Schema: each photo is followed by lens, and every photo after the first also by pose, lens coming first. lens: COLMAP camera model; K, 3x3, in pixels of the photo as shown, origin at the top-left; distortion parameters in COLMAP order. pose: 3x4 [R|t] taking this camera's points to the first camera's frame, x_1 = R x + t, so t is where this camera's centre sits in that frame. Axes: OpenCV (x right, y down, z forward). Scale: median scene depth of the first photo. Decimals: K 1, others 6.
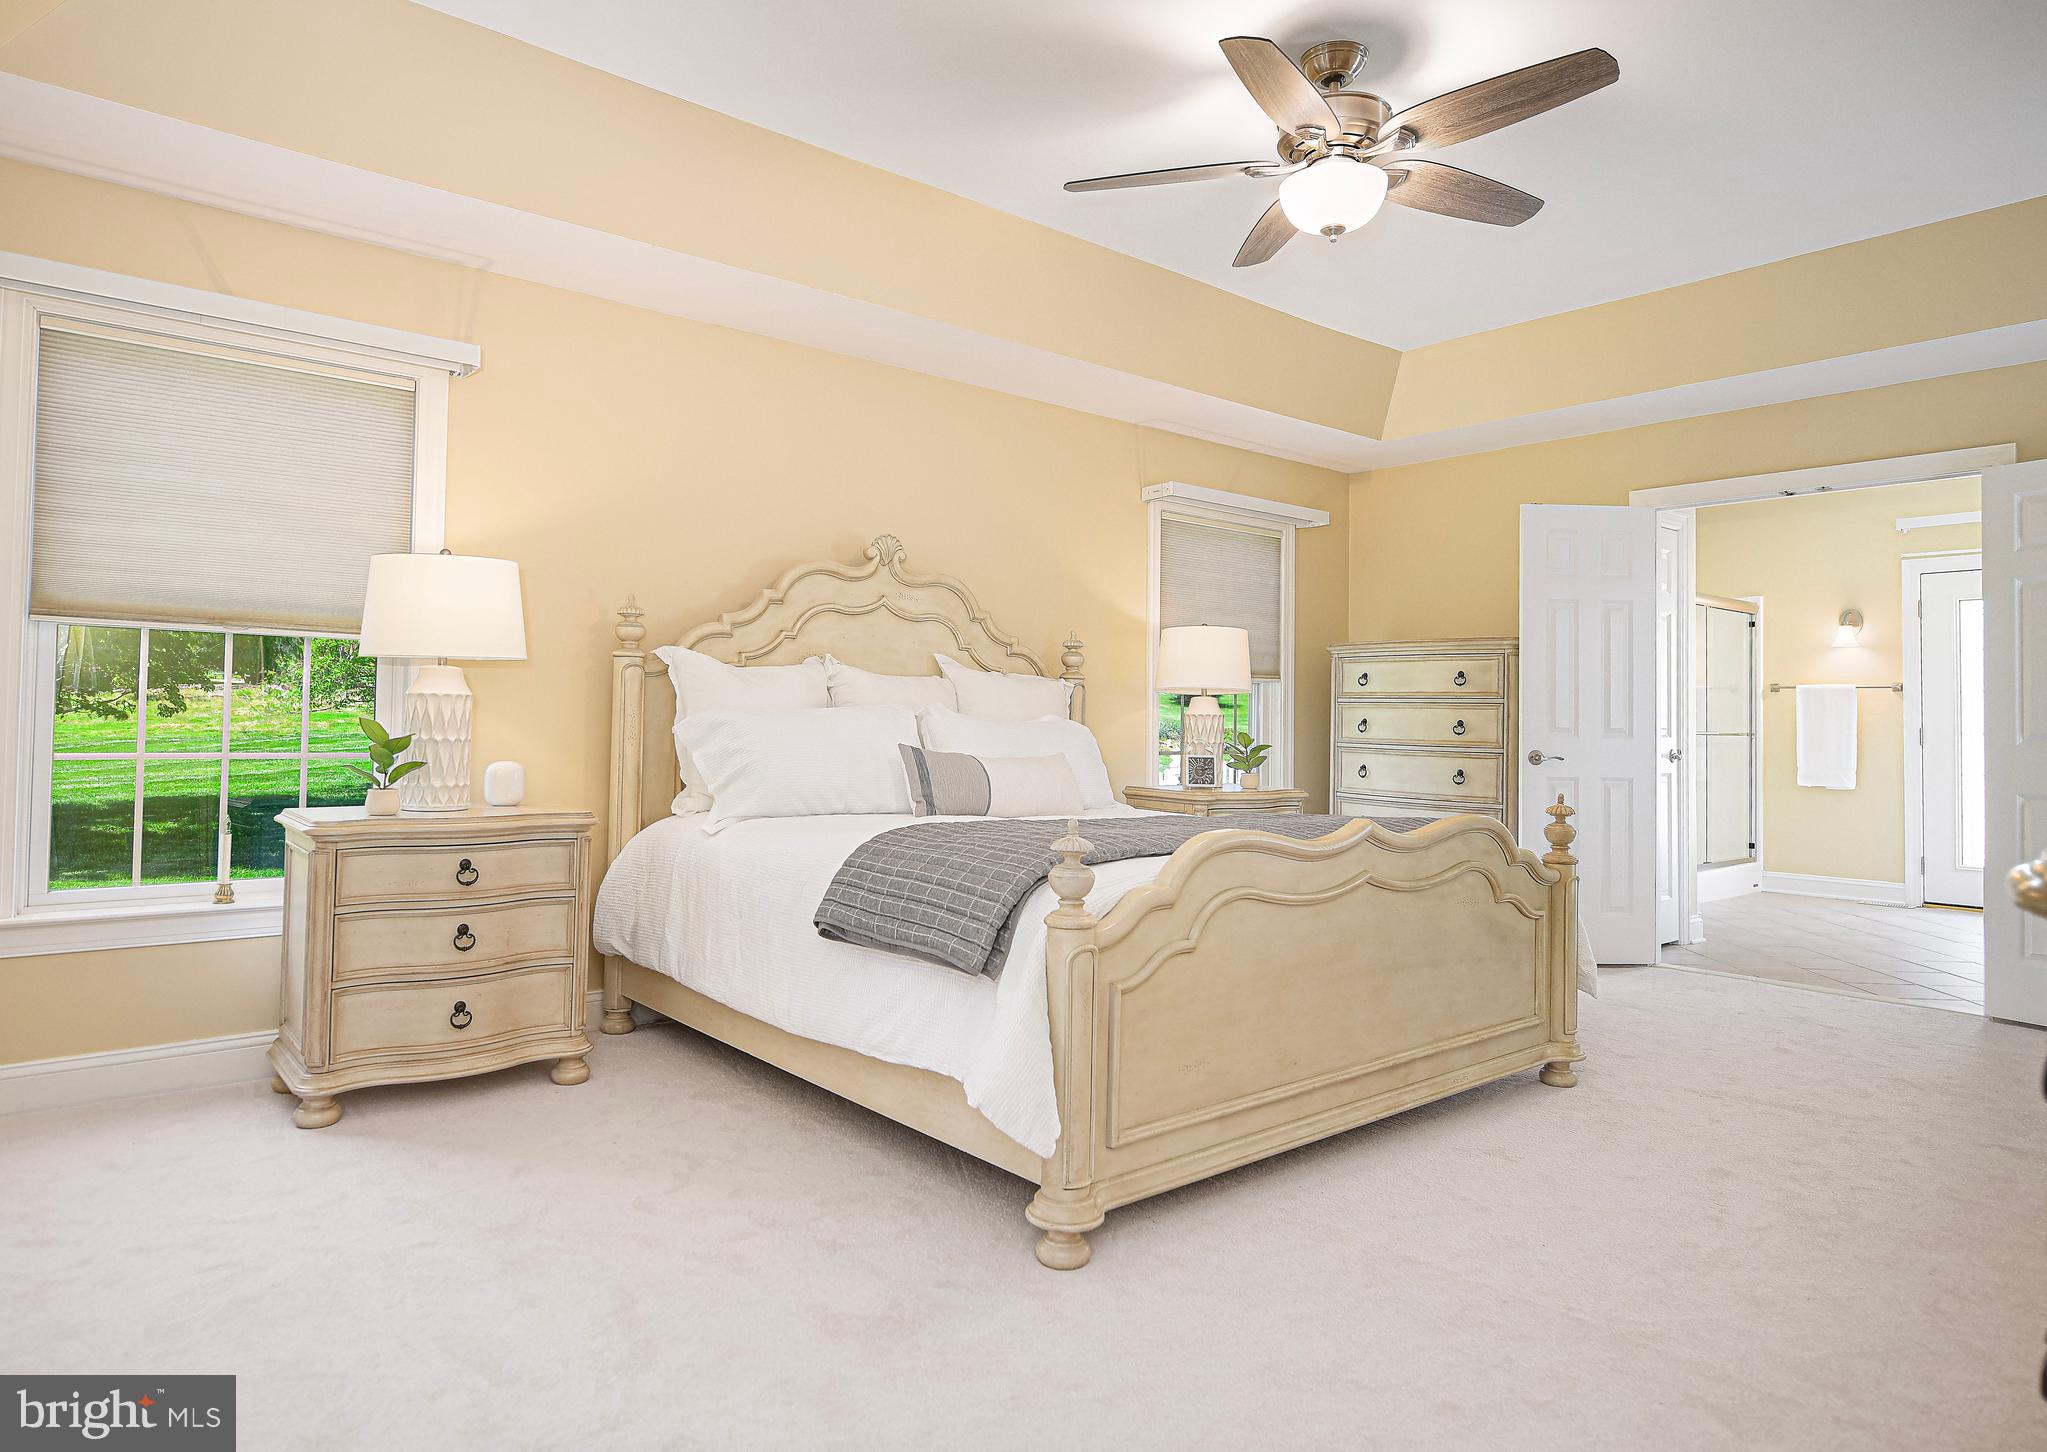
lens RADIAL K [[1194.9, 0, 1010.5], [0, 1194.9, 709.2], [0, 0, 1]] dist [-0.008753, 0.001049]
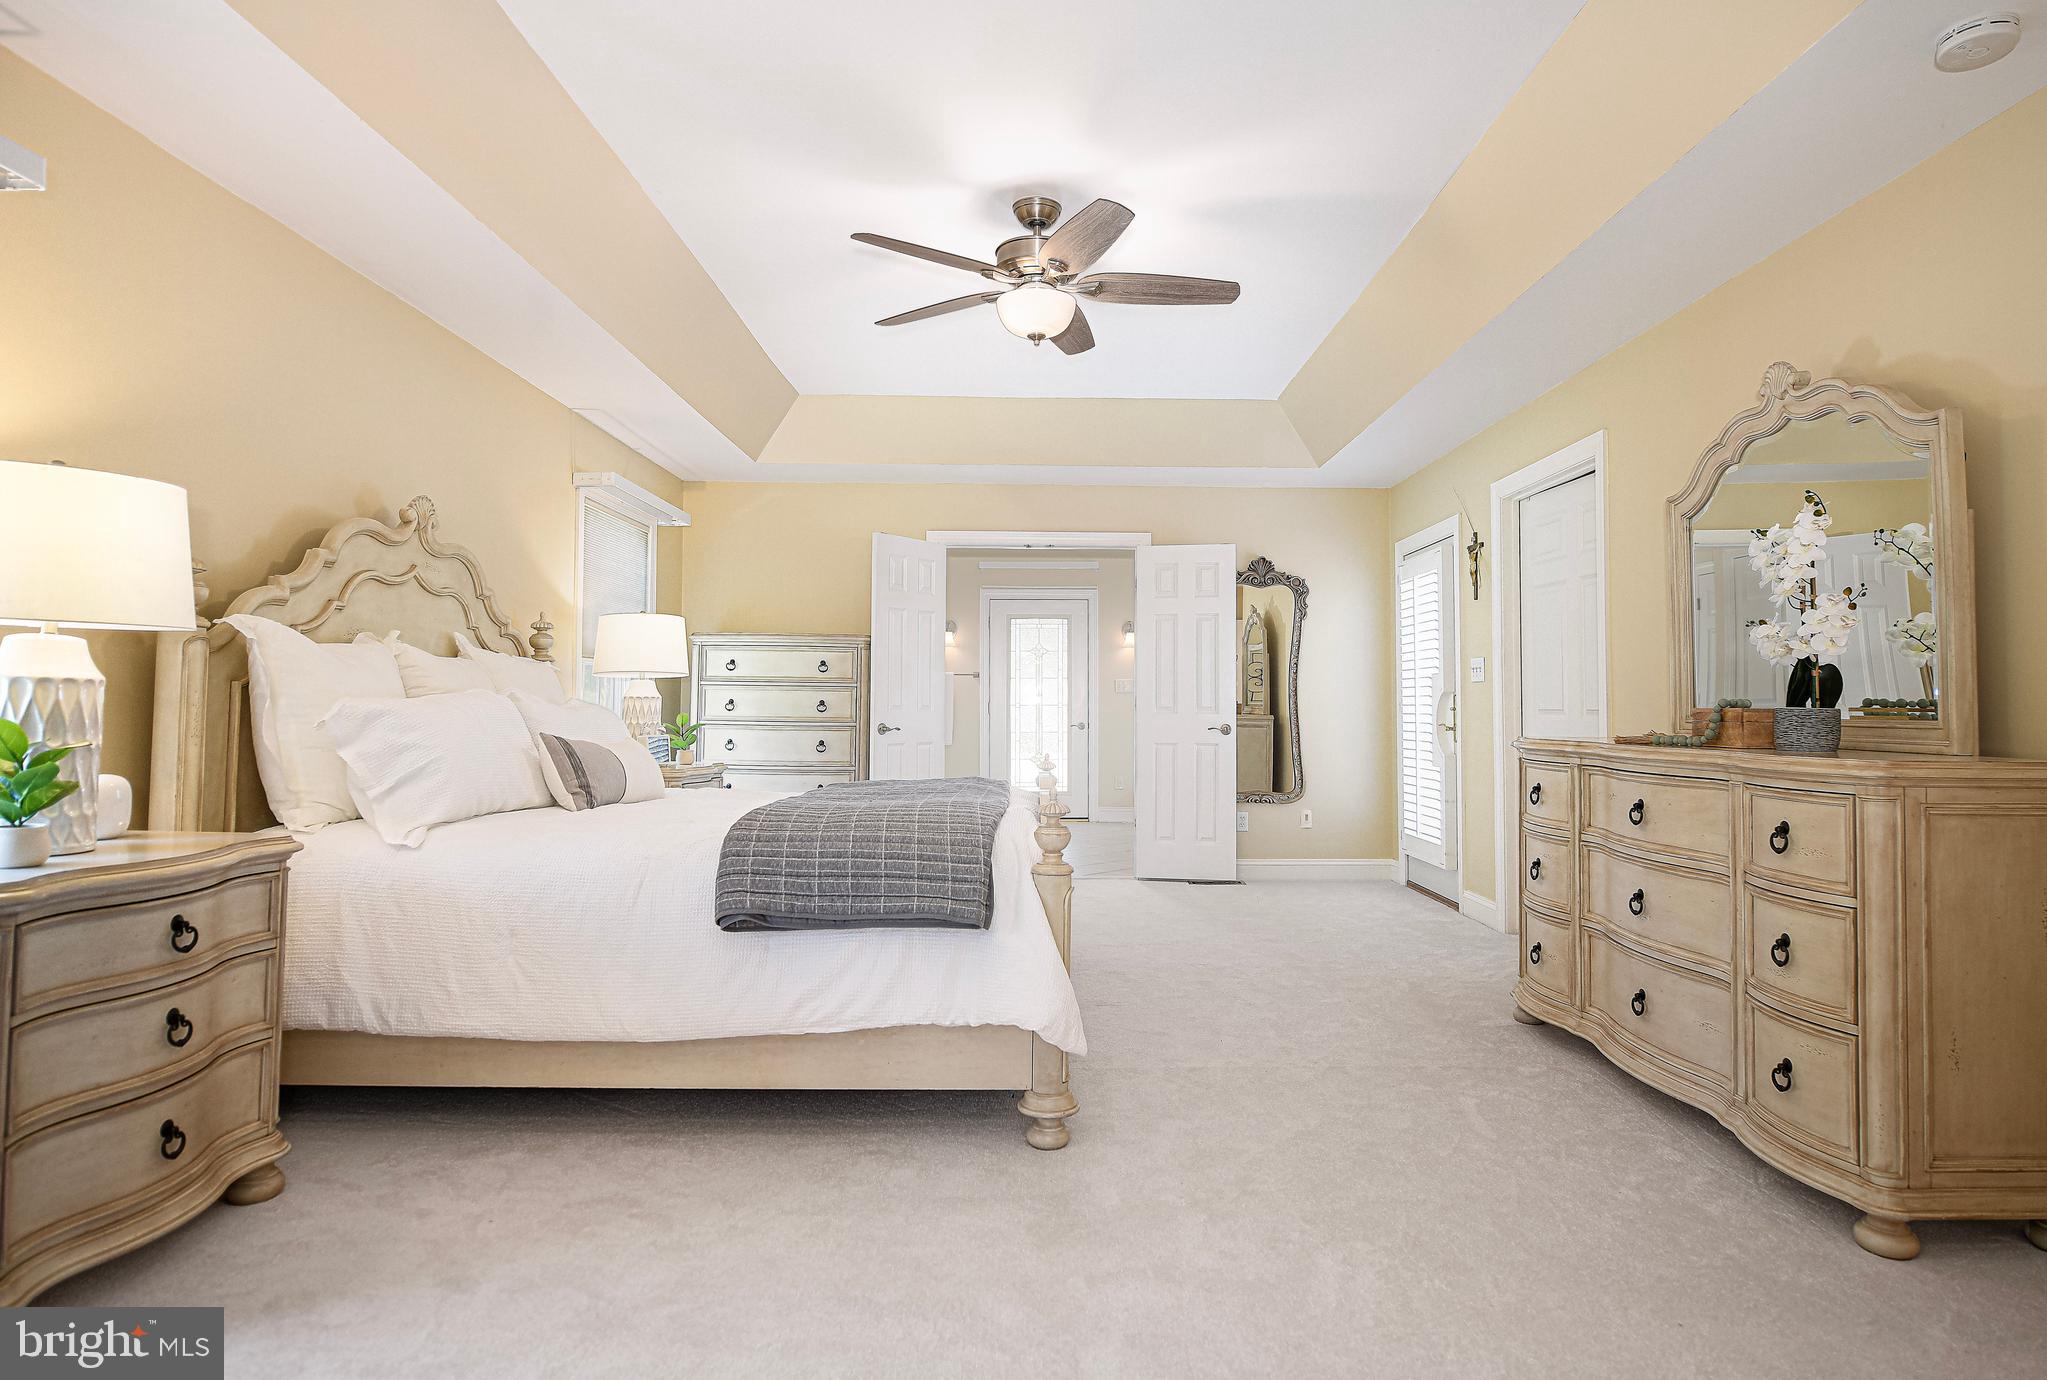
lens RADIAL K [[1079.6, 0, 1023.8], [0, 1079.6, 684.6], [0, 0, 1]] dist [-0.003207, -0.003184]
pose [[0.652014, 0.003966, 0.758197, -0.458562], [-0.004166, 0.999990, -0.001648, -0.008219], [-0.758196, -0.002084, 0.652024, 0.157539]]
